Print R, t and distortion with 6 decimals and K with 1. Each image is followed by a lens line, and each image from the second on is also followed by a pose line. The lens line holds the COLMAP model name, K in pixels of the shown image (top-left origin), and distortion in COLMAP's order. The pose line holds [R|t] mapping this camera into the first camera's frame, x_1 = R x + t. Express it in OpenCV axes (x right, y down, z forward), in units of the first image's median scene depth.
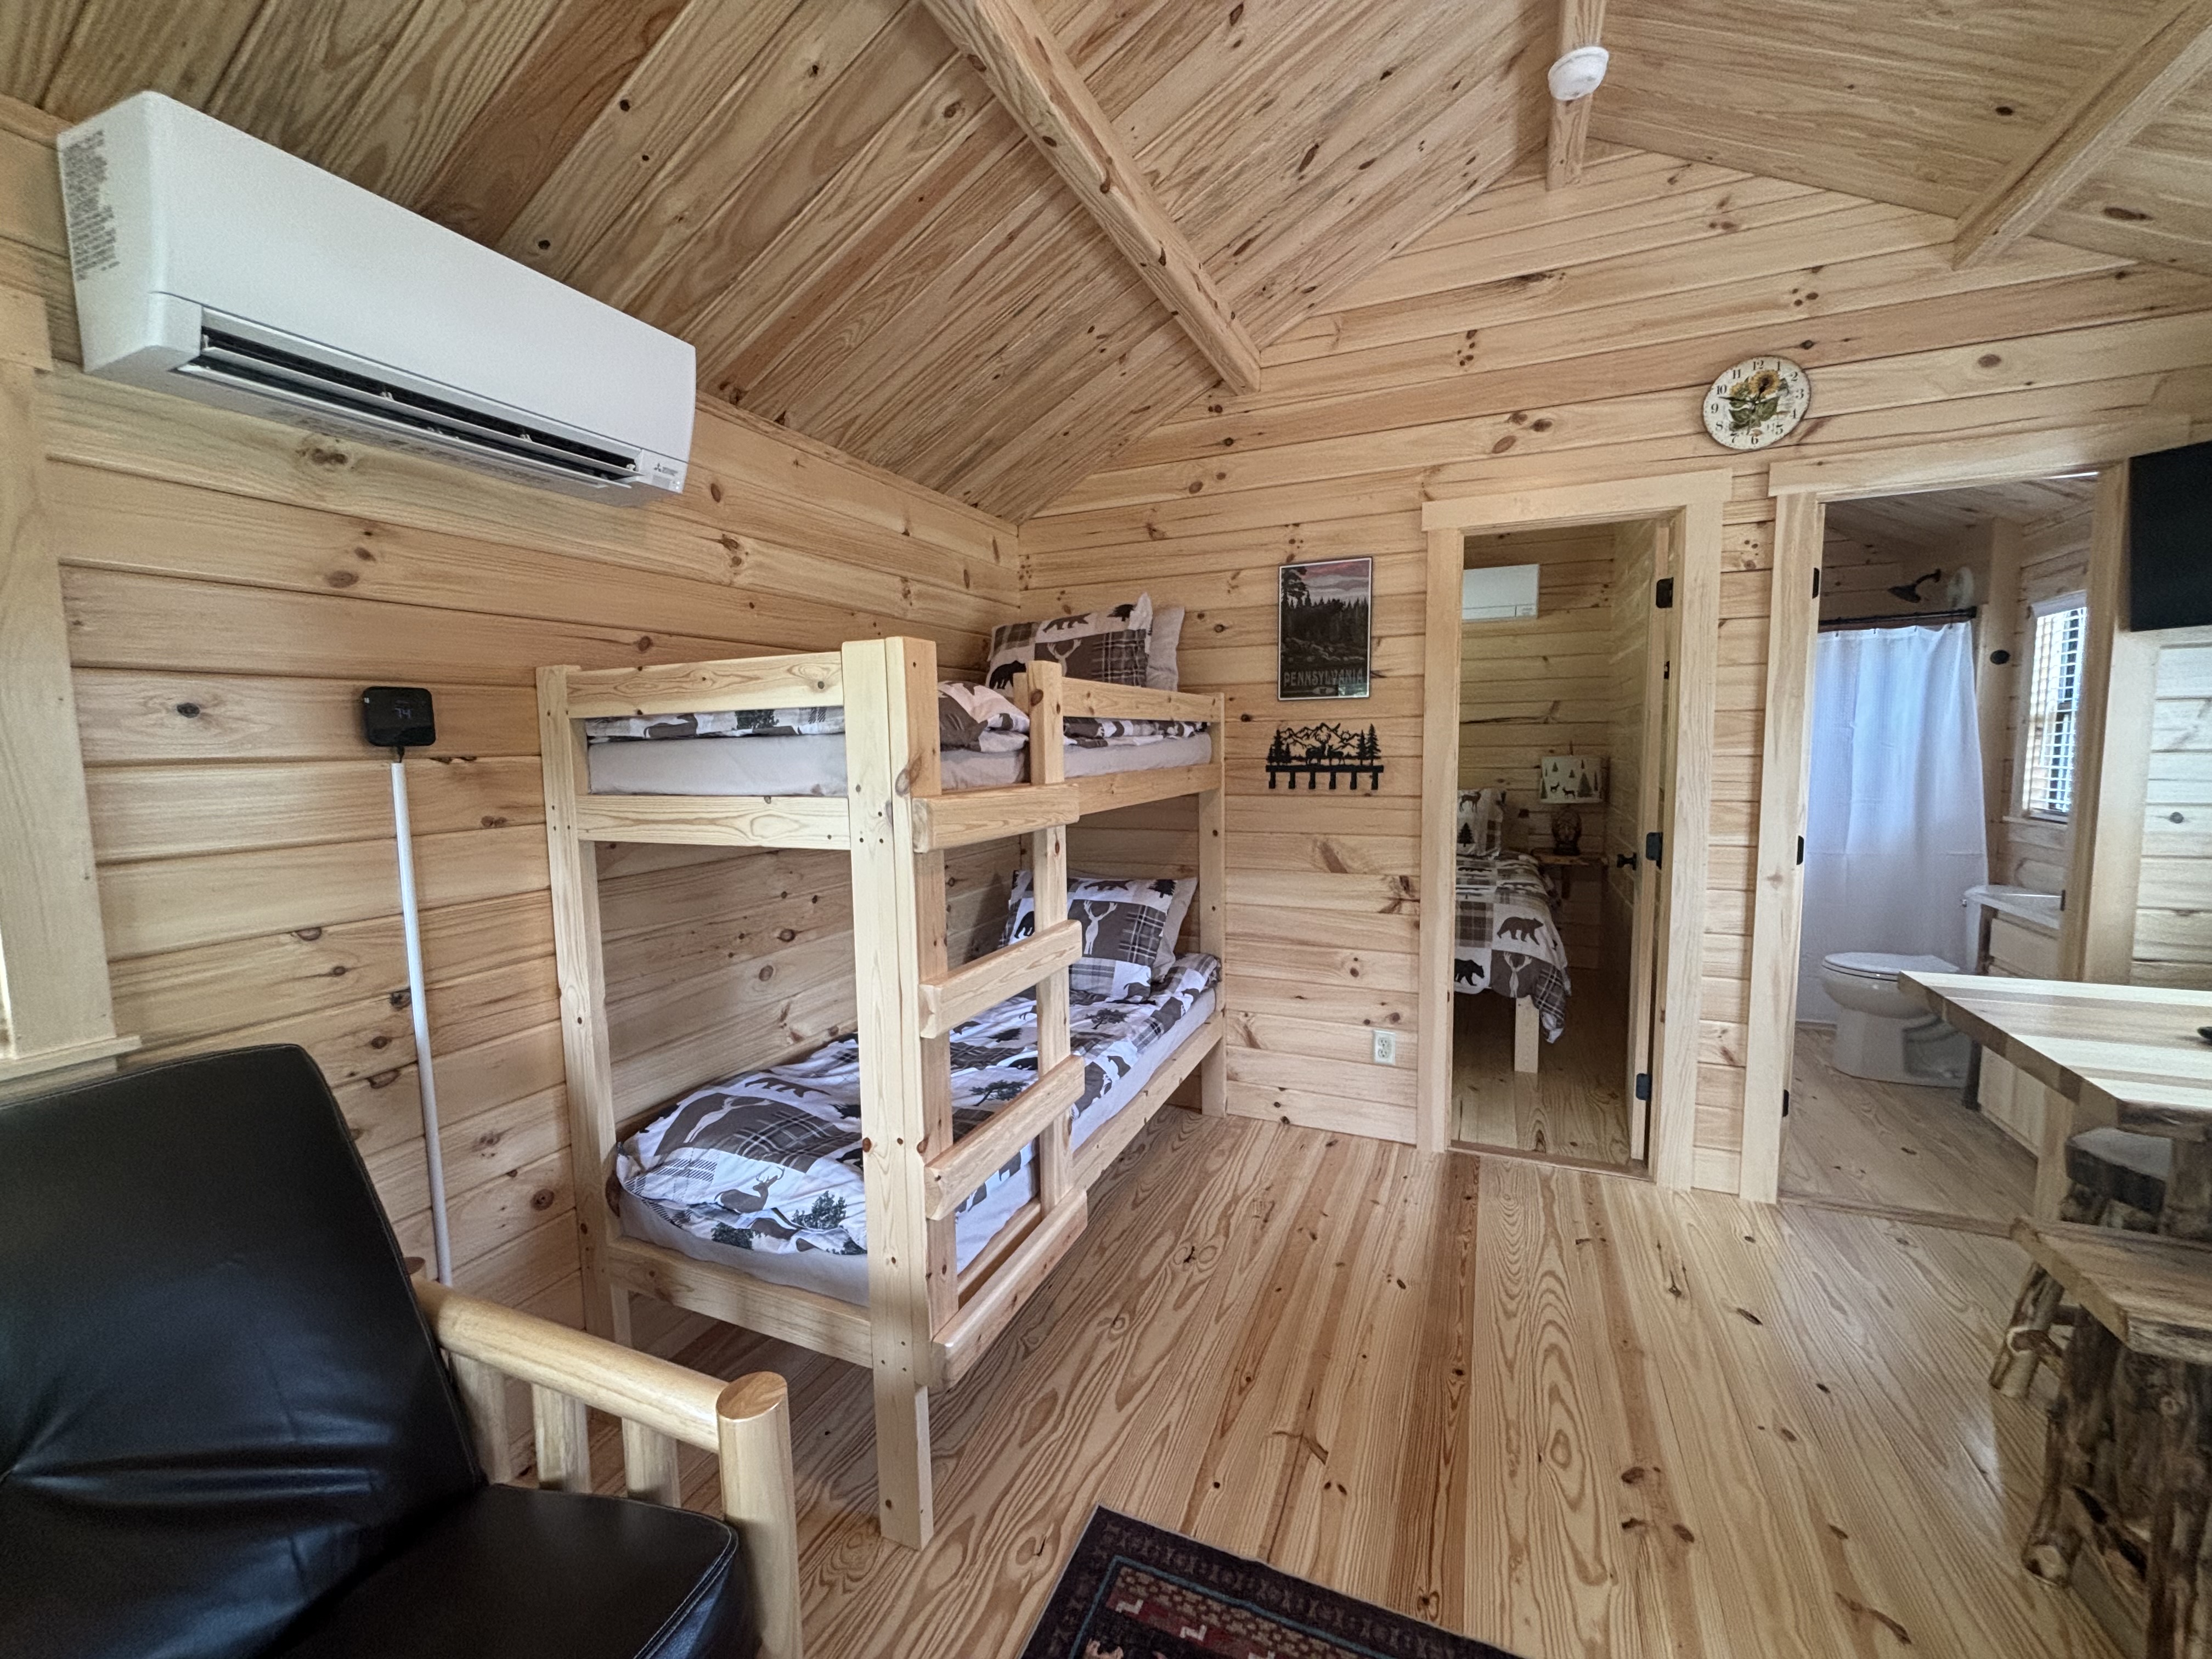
lens RADIAL K [[888.4, 0, 1109.0], [0, 888.4, 820.9], [0, 0, 1]] dist [0.000076, 0.000182]
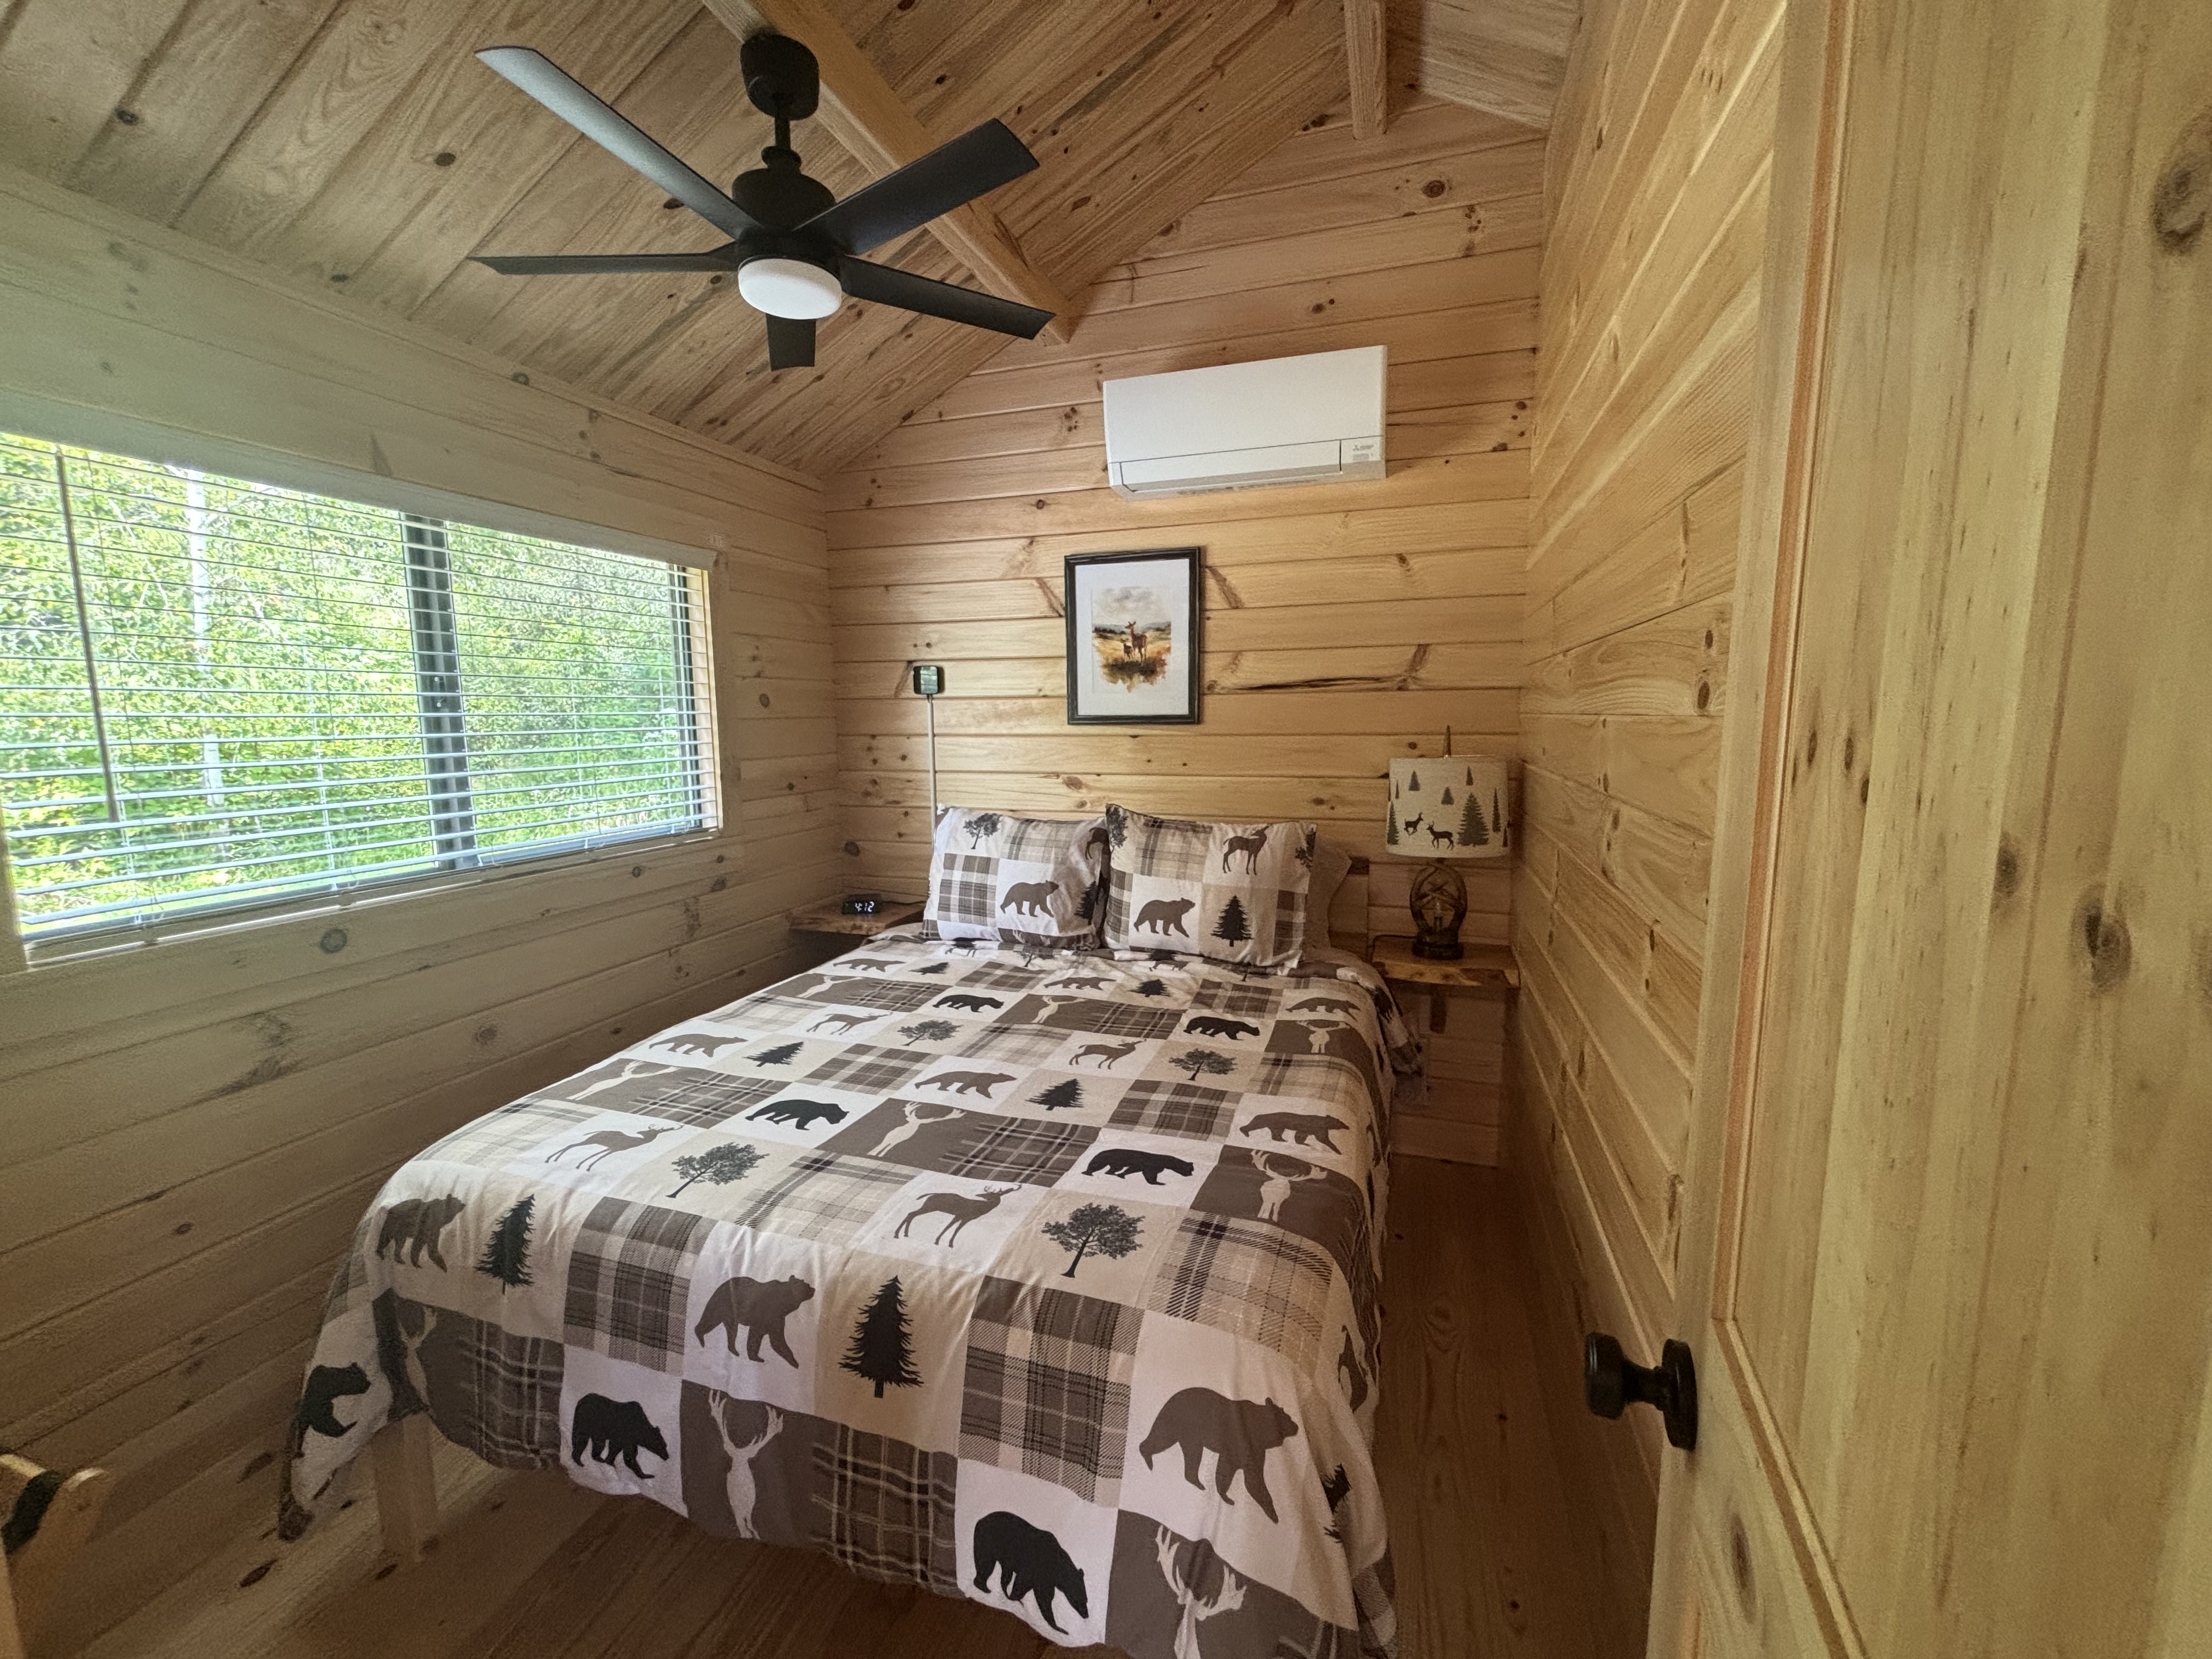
lens RADIAL K [[886.9, 0, 1107.7], [0, 886.9, 821.7], [0, 0, 1]] dist [-0.001238, -0.000286]
pose [[0.996286, -0.006869, 0.085829, 0.648708], [0.003934, 0.999403, 0.034321, -0.120391], [-0.086013, -0.033856, 0.995719, 1.178467]]
